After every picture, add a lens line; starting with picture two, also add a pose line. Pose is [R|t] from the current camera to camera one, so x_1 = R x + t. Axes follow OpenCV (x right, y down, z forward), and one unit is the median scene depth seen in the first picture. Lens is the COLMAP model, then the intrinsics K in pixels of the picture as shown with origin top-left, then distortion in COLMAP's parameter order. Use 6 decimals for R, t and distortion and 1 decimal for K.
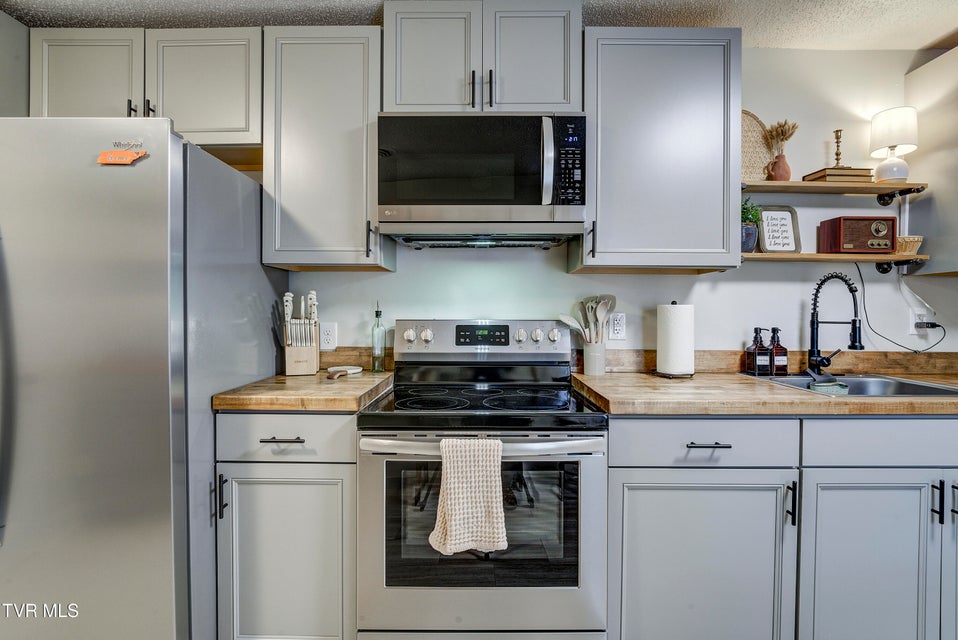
lens RADIAL K [[449.9, 0, 482.0], [0, 449.9, 311.8], [0, 0, 1]] dist [-0.019975, 0.002829]
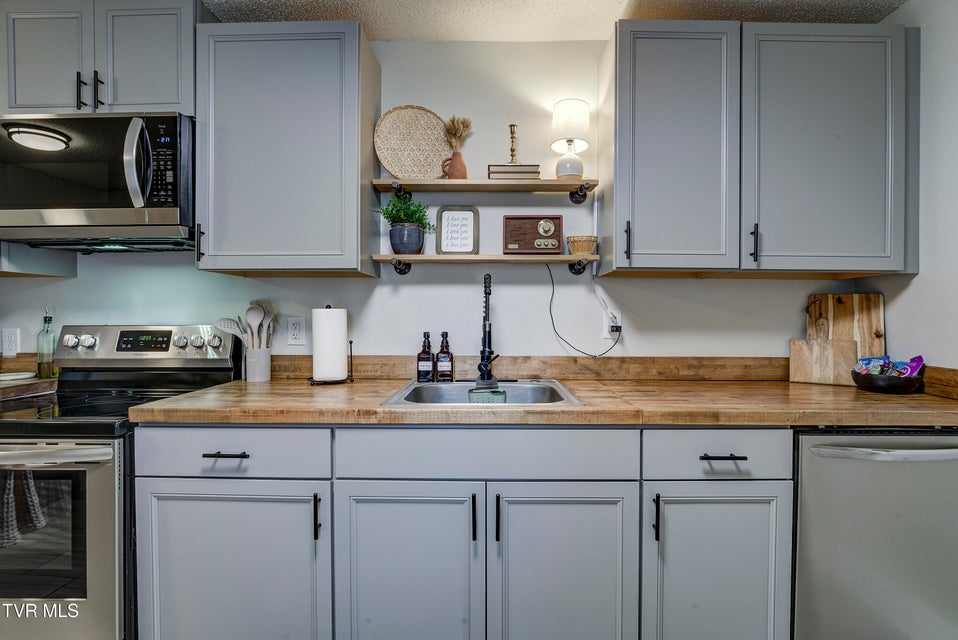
lens RADIAL K [[449.9, 0, 495.9], [0, 449.9, 318.3], [0, 0, 1]] dist [-0.019975, 0.002829]
pose [[0.999960, -0.005144, -0.007331, 0.796800], [0.005190, 0.999967, 0.006205, 0.000581], [0.007299, -0.006243, 0.999954, 0.032295]]
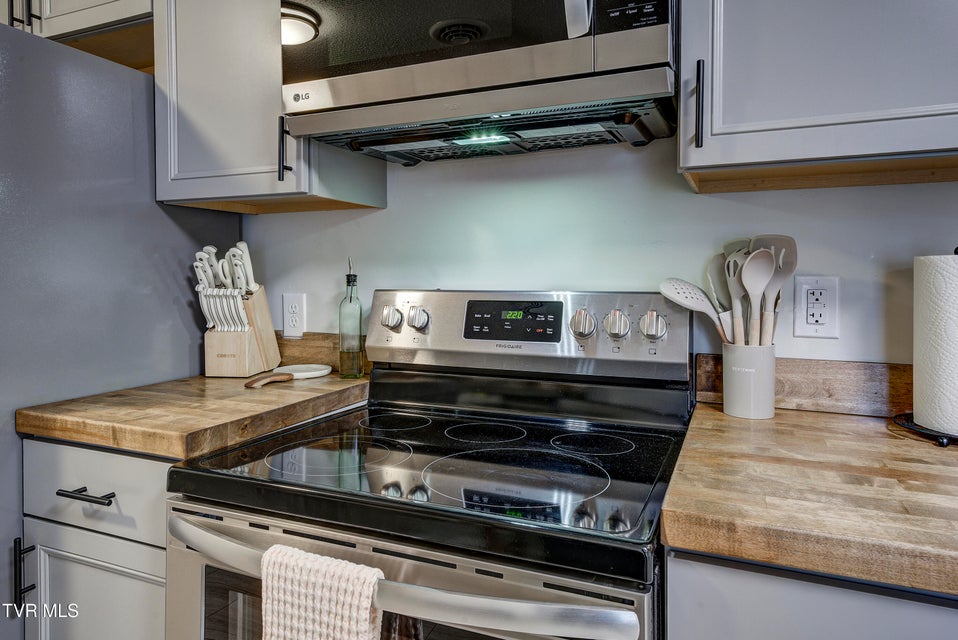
lens RADIAL K [[607.7, 0, 483.7], [0, 607.7, 281.9], [0, 0, 1]] dist [0.005673, 0.005500]
pose [[0.919380, 0.000673, -0.393371, 0.254404], [0.003530, 0.999944, 0.009961, 0.000273], [0.393356, -0.010546, 0.919326, 0.345300]]
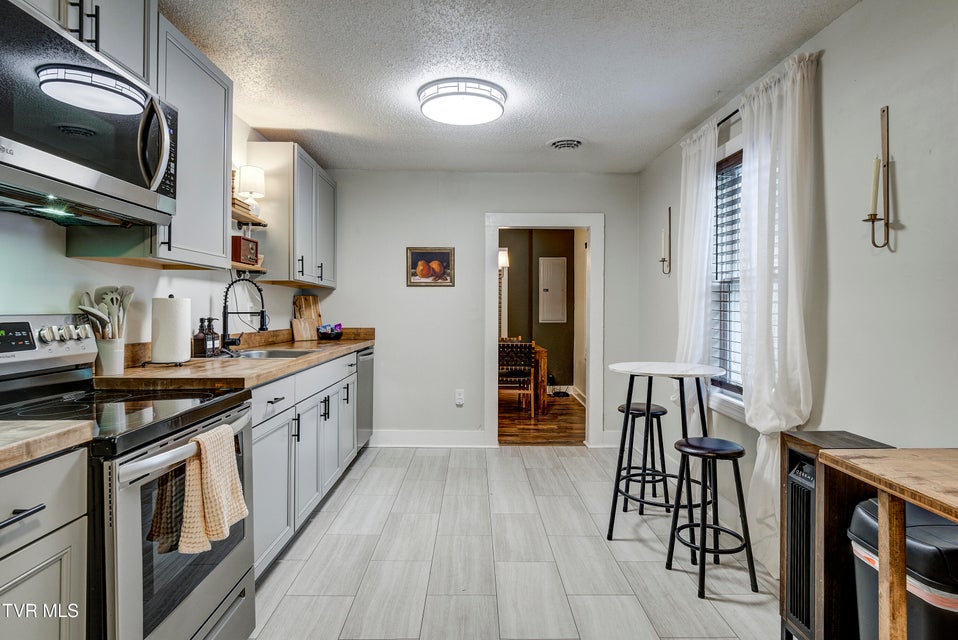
lens RADIAL K [[530.8, 0, 471.0], [0, 530.8, 307.3], [0, 0, 1]] dist [0.022506, 0.000635]
pose [[-0.001747, -0.001397, 0.999997, -0.847681], [-0.002033, 0.999997, 0.001393, 0.003075], [-0.999996, -0.002030, -0.001749, 0.286696]]
